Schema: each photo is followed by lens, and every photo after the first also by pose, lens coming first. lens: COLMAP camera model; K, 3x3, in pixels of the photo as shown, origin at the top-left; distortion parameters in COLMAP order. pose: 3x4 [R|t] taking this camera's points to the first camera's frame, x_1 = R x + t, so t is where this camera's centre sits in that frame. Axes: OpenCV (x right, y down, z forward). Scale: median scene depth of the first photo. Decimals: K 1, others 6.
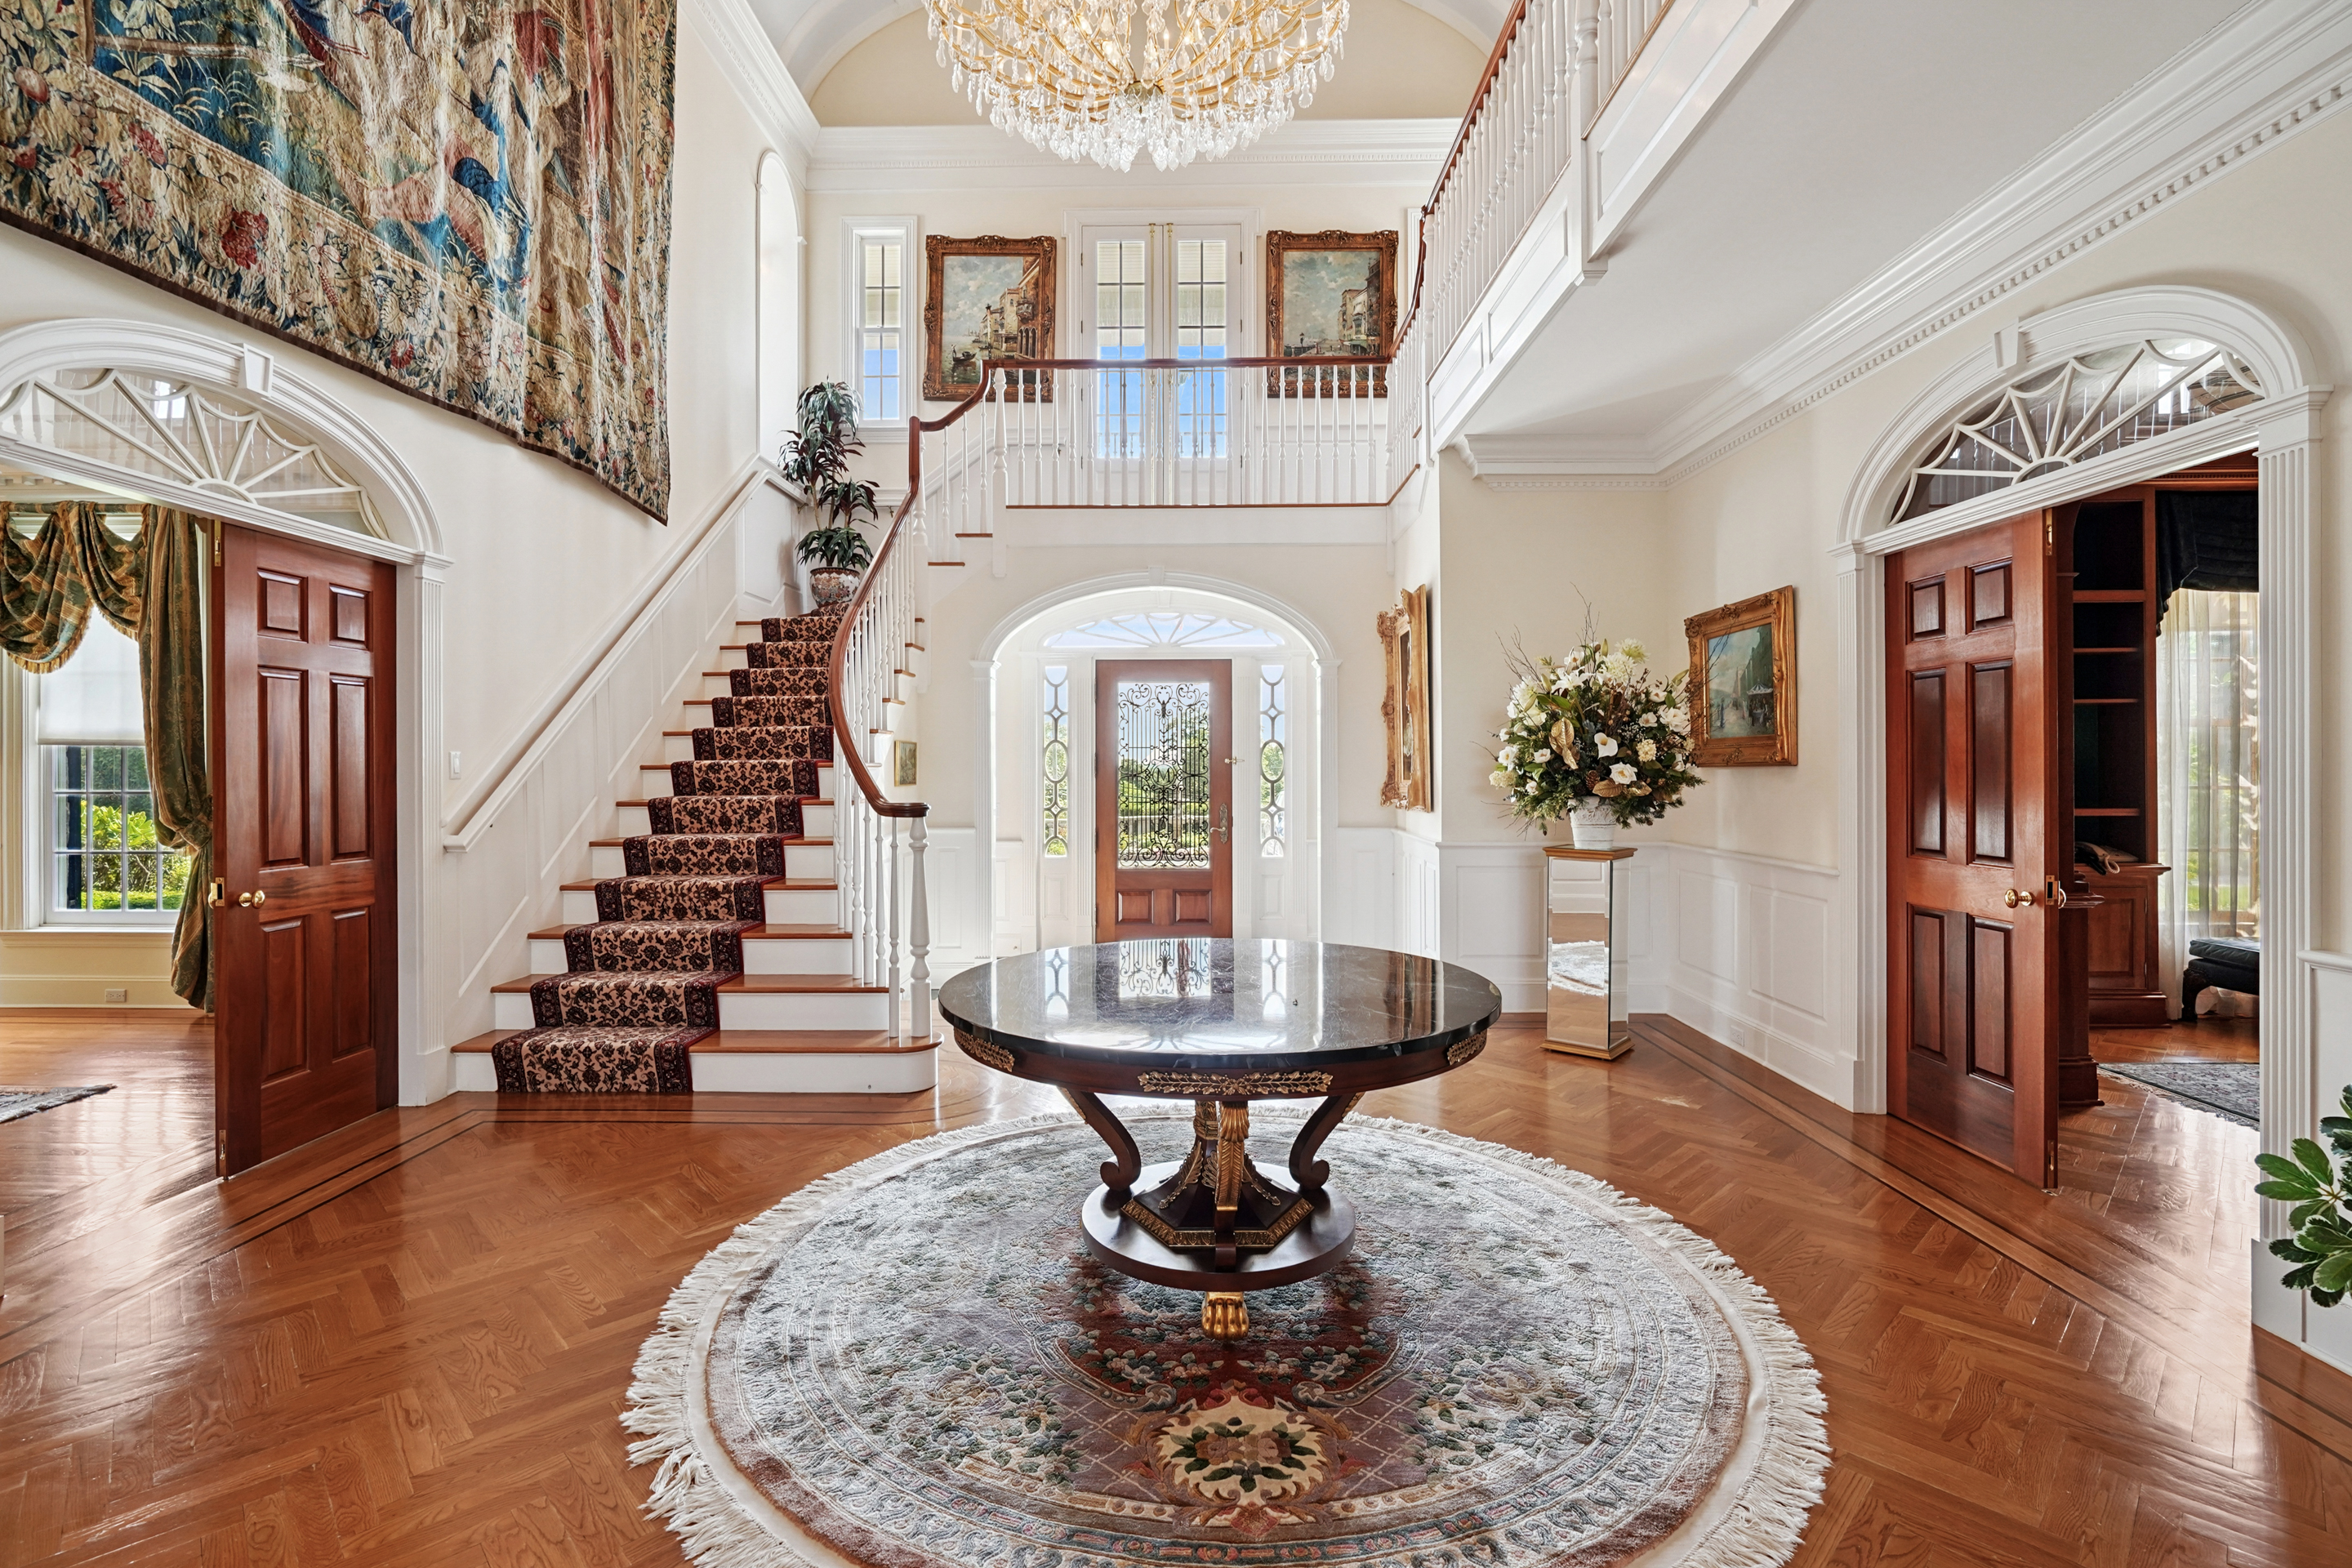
lens RADIAL K [[1078.6, 0, 1174.4], [0, 1078.6, 771.7], [0, 0, 1]] dist [-0.008961, 0.002290]
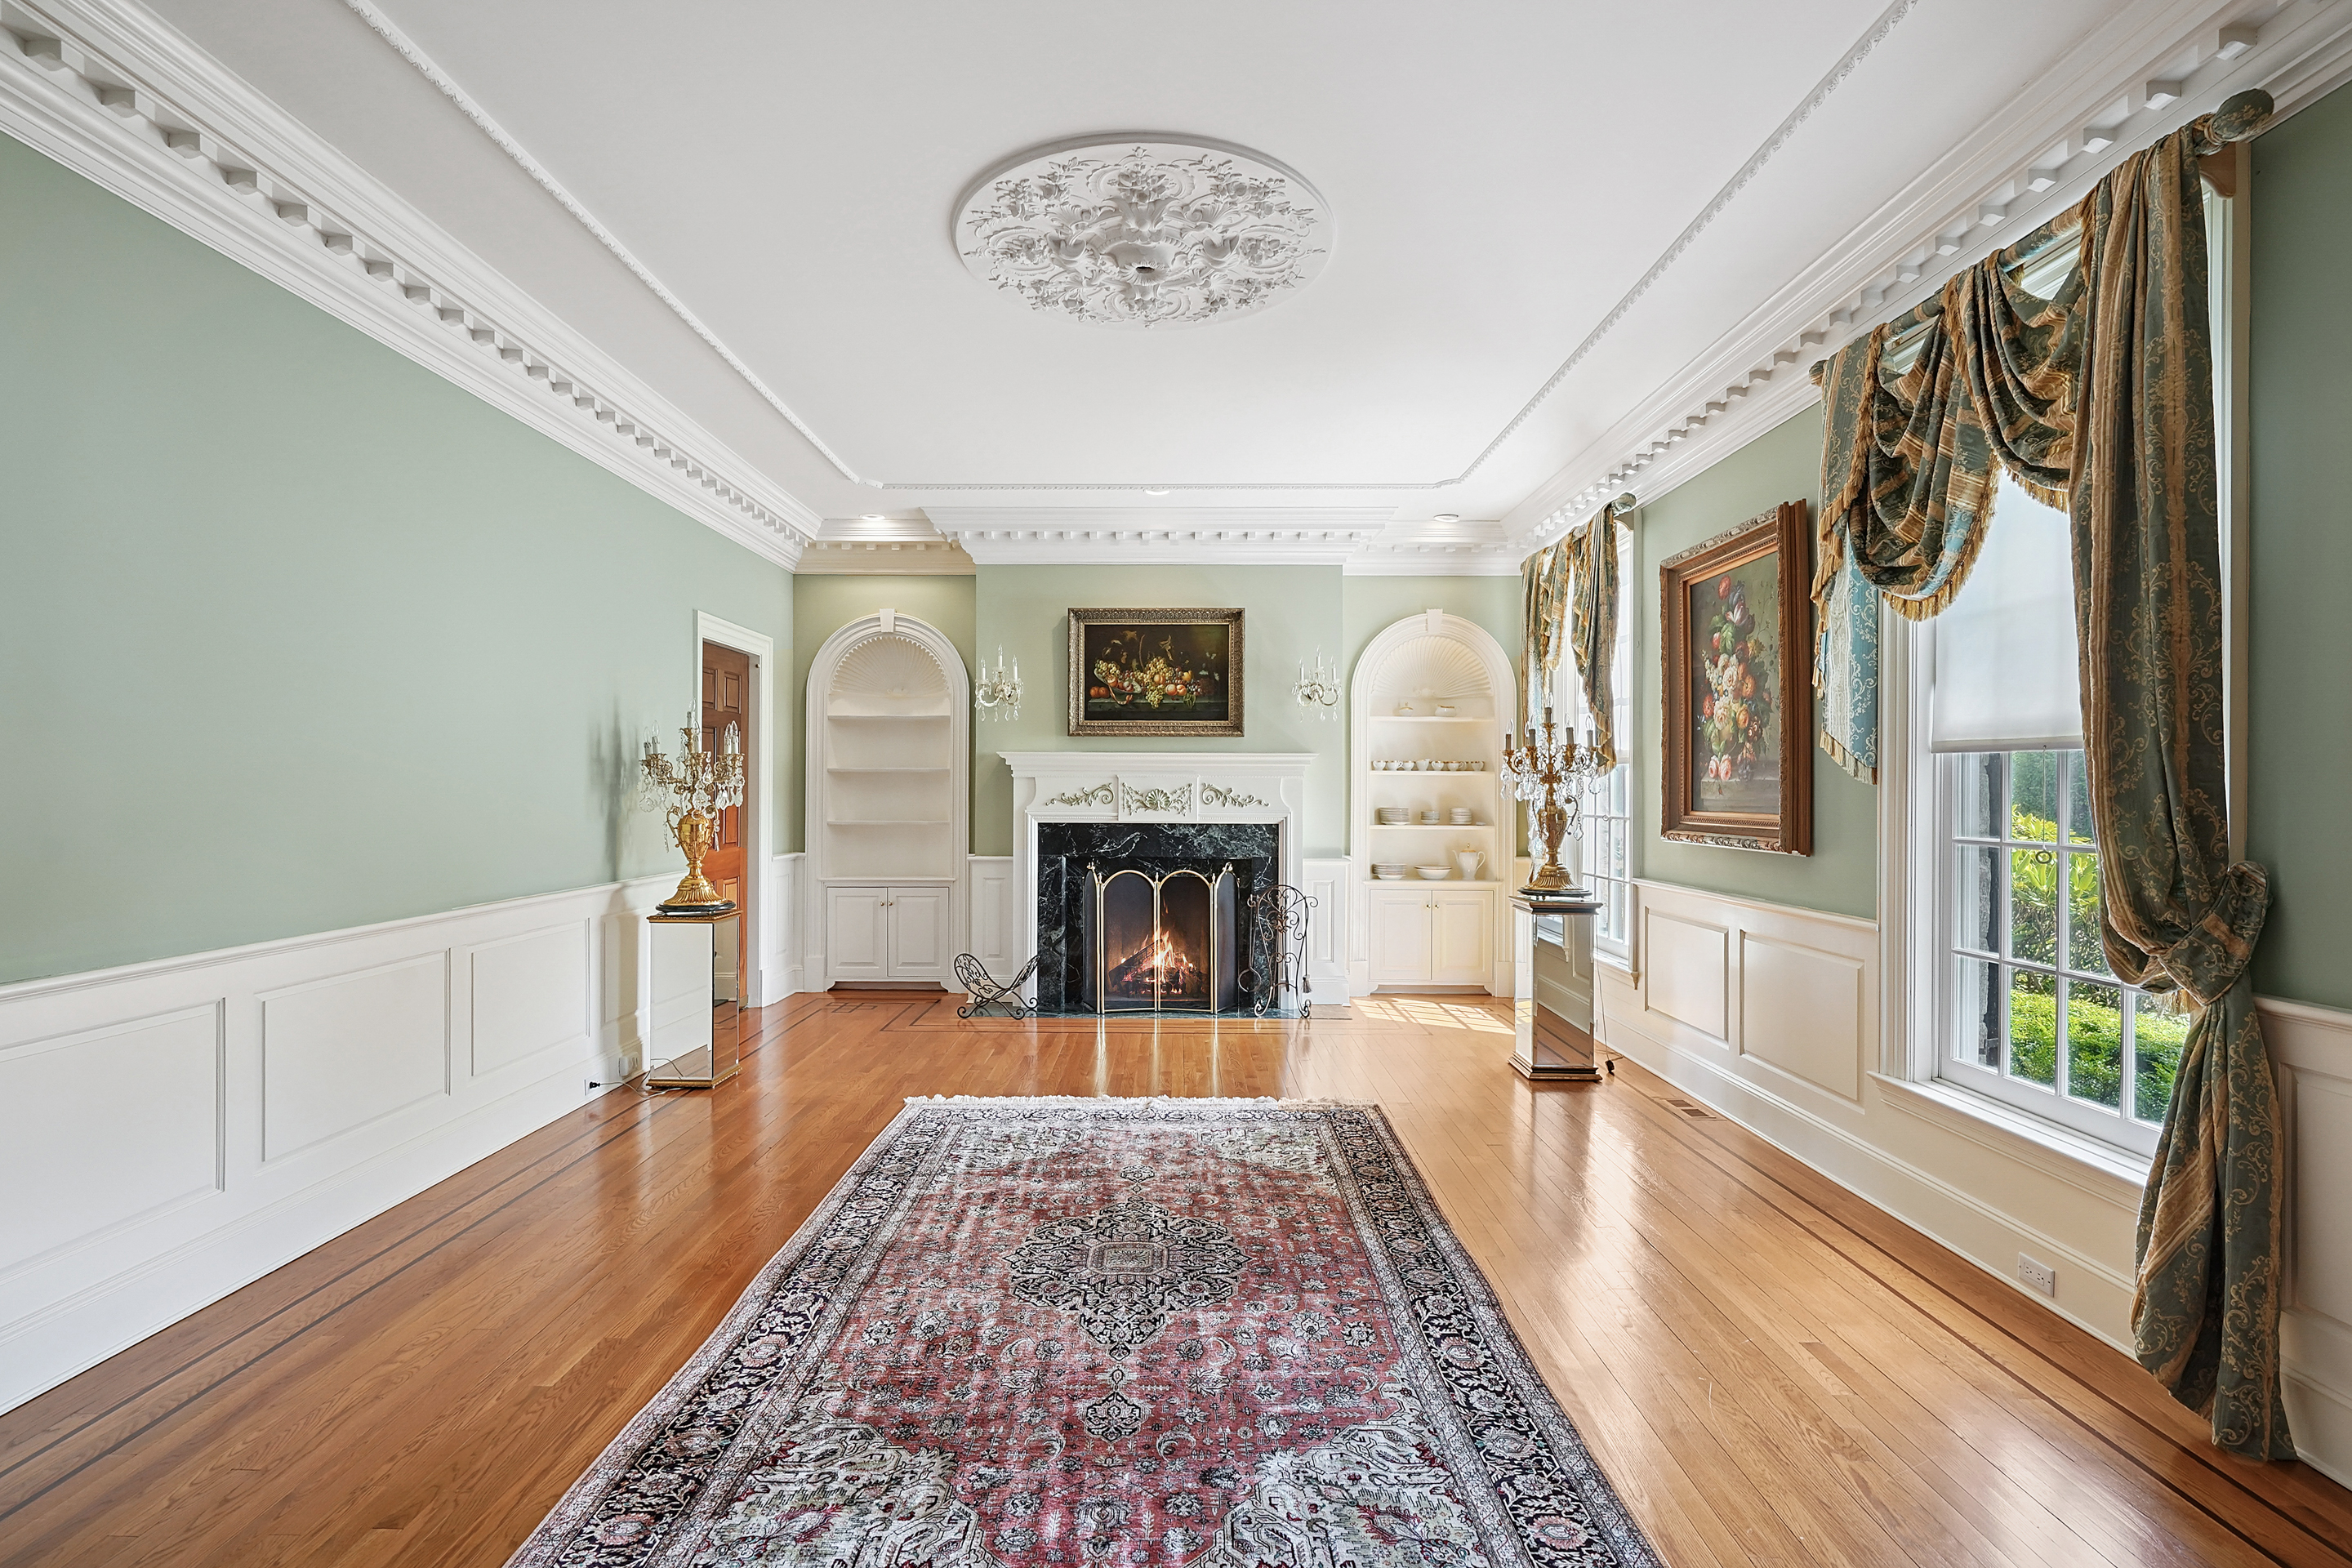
lens RADIAL K [[1078.6, 0, 1173.8], [0, 1078.6, 786.8], [0, 0, 1]] dist [-0.008961, 0.002290]
pose [[0.014538, 0.002240, -0.999892, -0.526504], [-0.005381, 0.999983, 0.002162, -0.006240], [0.999880, 0.005349, 0.014550, 0.619862]]
